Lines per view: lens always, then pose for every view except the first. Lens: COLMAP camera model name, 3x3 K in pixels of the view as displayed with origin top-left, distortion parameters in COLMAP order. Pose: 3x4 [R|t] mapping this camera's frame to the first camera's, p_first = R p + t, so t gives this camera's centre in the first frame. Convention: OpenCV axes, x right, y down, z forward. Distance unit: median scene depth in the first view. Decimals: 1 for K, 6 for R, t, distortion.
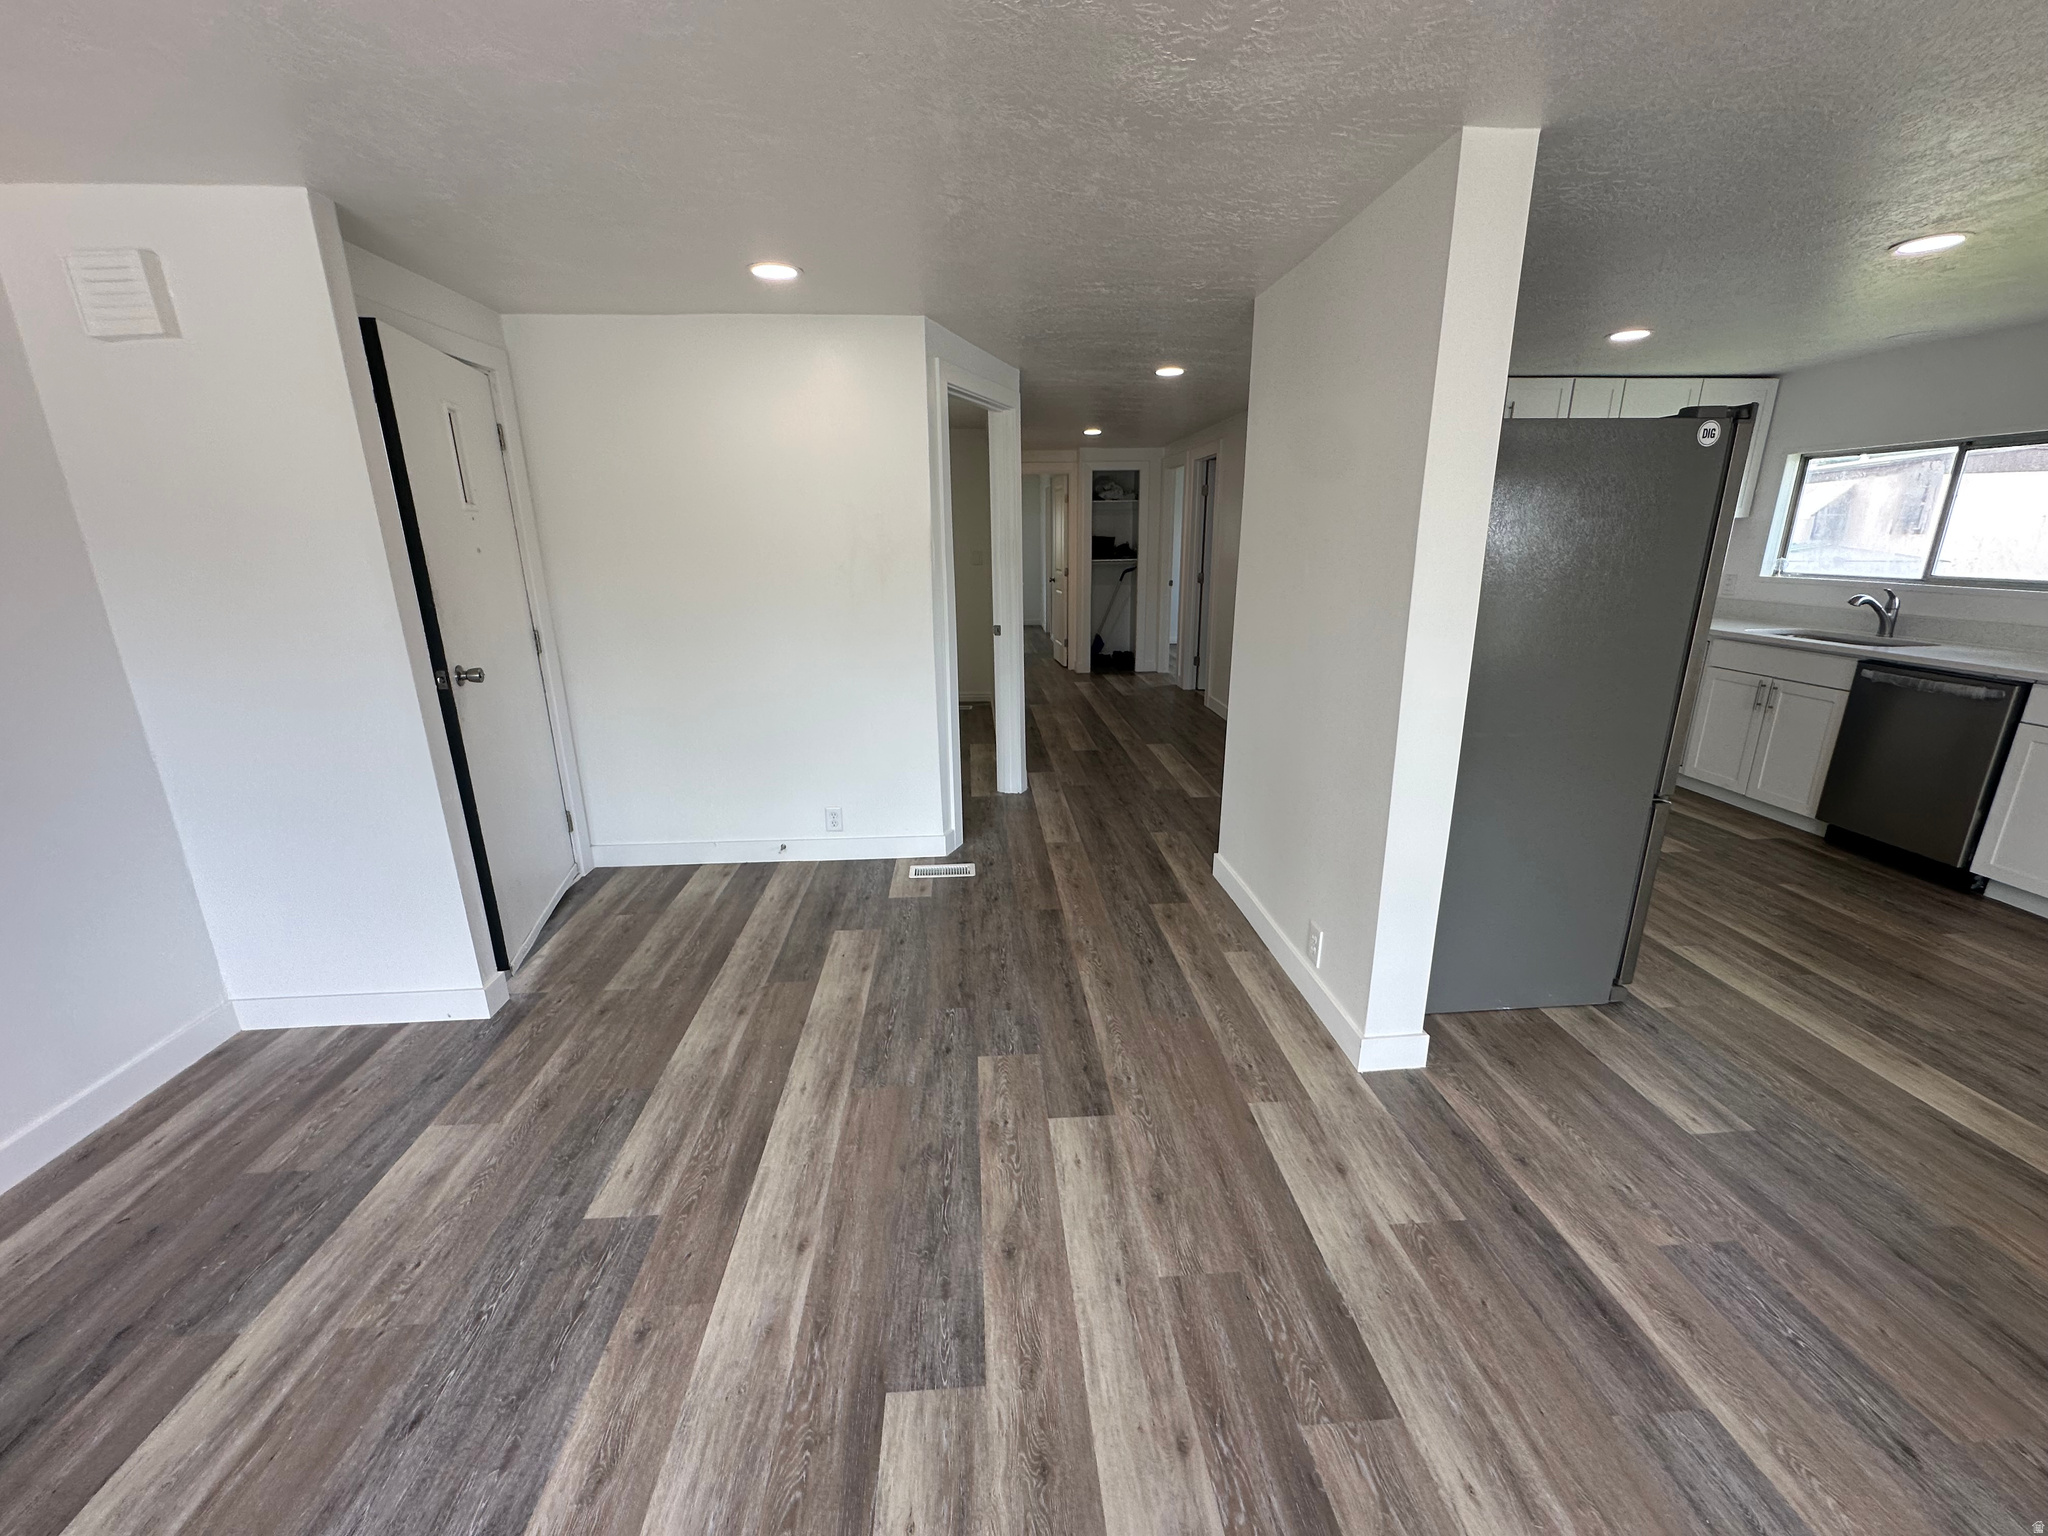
lens RADIAL K [[818.6, 0, 1020.9], [0, 818.6, 767.3], [0, 0, 1]] dist [-0.005617, 0.001470]
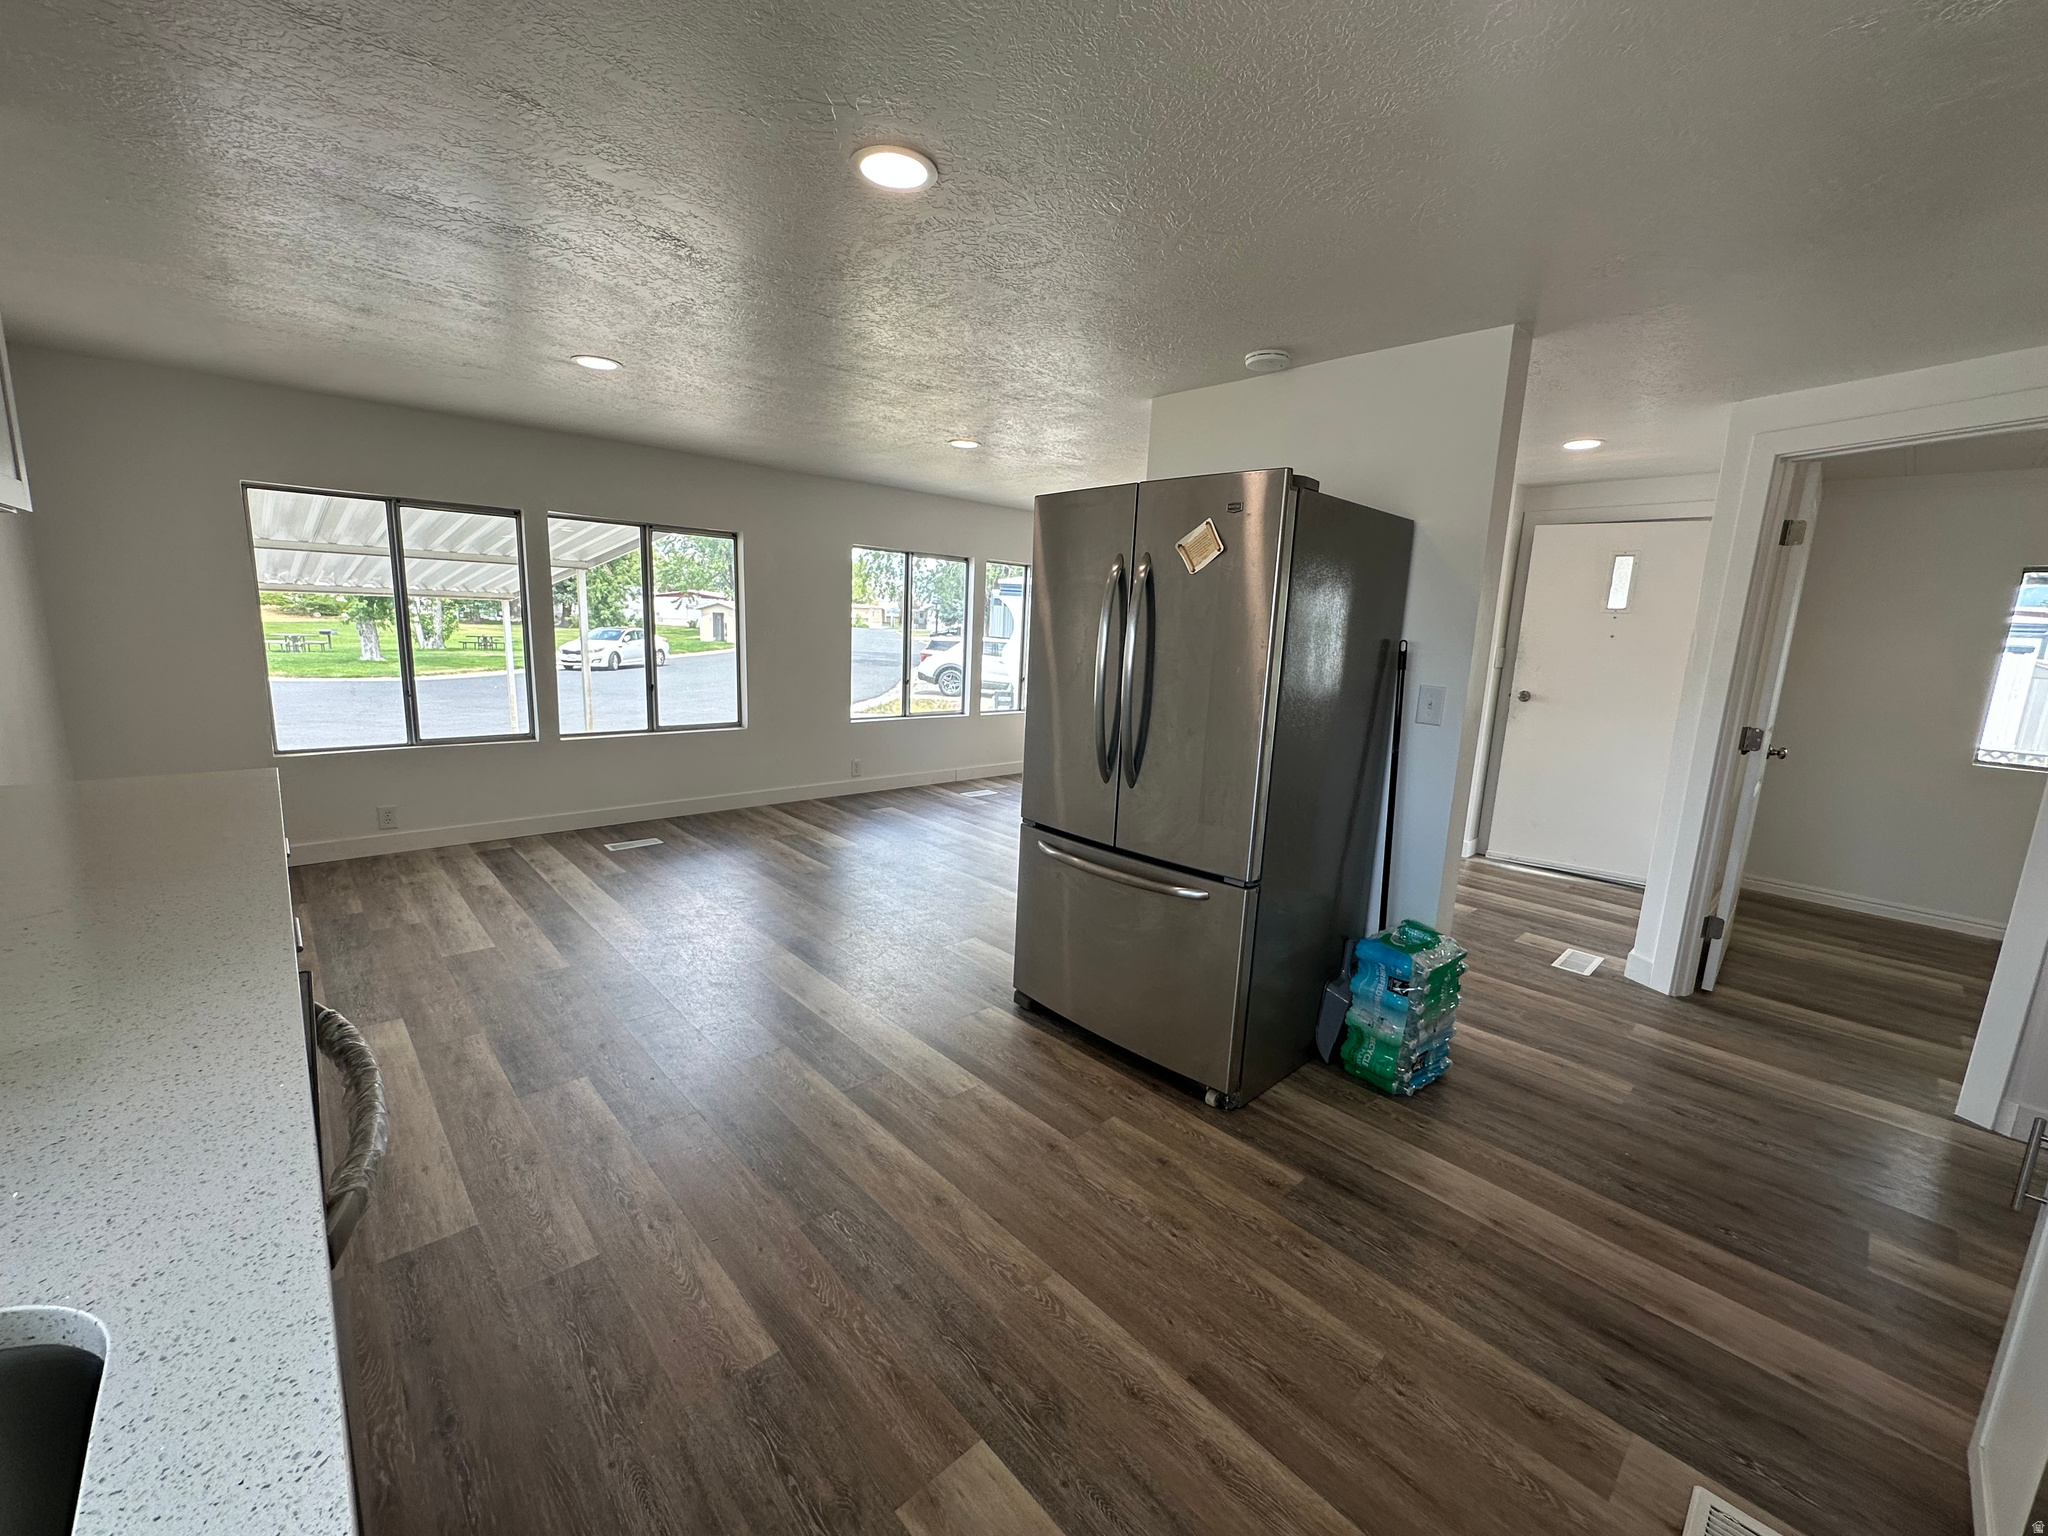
lens RADIAL K [[818.6, 0, 1016.9], [0, 818.6, 773.2], [0, 0, 1]] dist [-0.005617, 0.001470]
pose [[-0.777676, 0.096211, -0.621260, 1.336842], [-0.206736, 0.894120, 0.397252, -0.427987], [0.593701, 0.437370, -0.675445, 1.544280]]
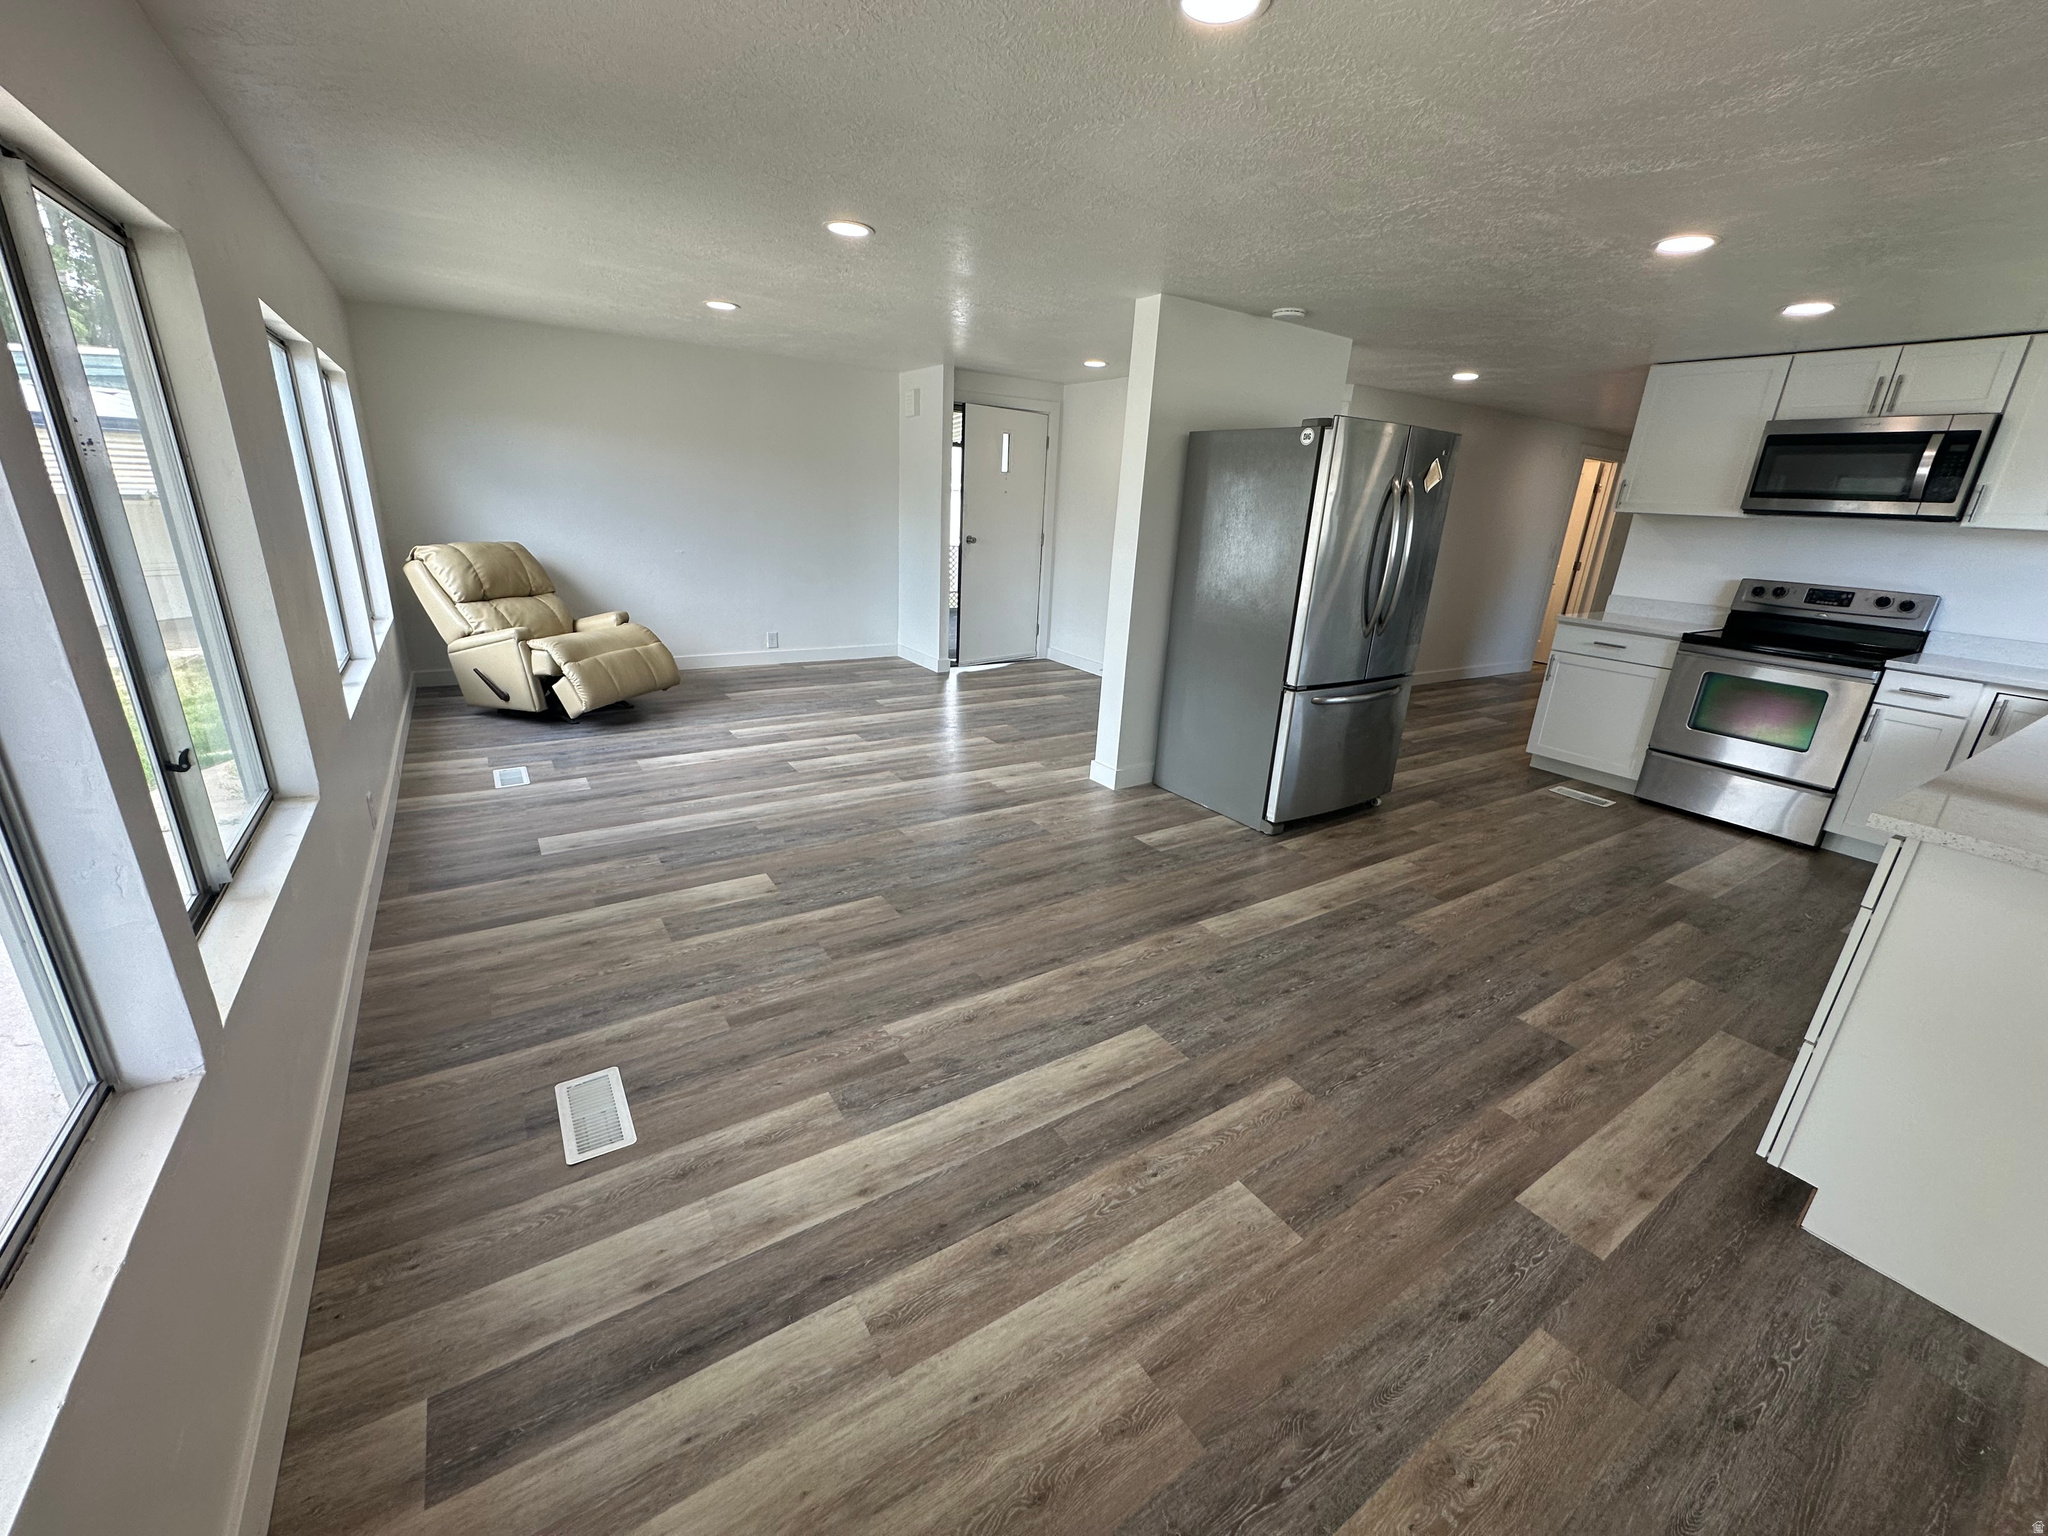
lens RADIAL K [[818.6, 0, 1022.8], [0, 818.6, 766.7], [0, 0, 1]] dist [-0.005617, 0.001470]
pose [[0.493956, 0.309175, -0.812661, 1.557645], [-0.297343, 0.938359, 0.176264, 0.048897], [0.817065, 0.154573, 0.555439, -0.154119]]
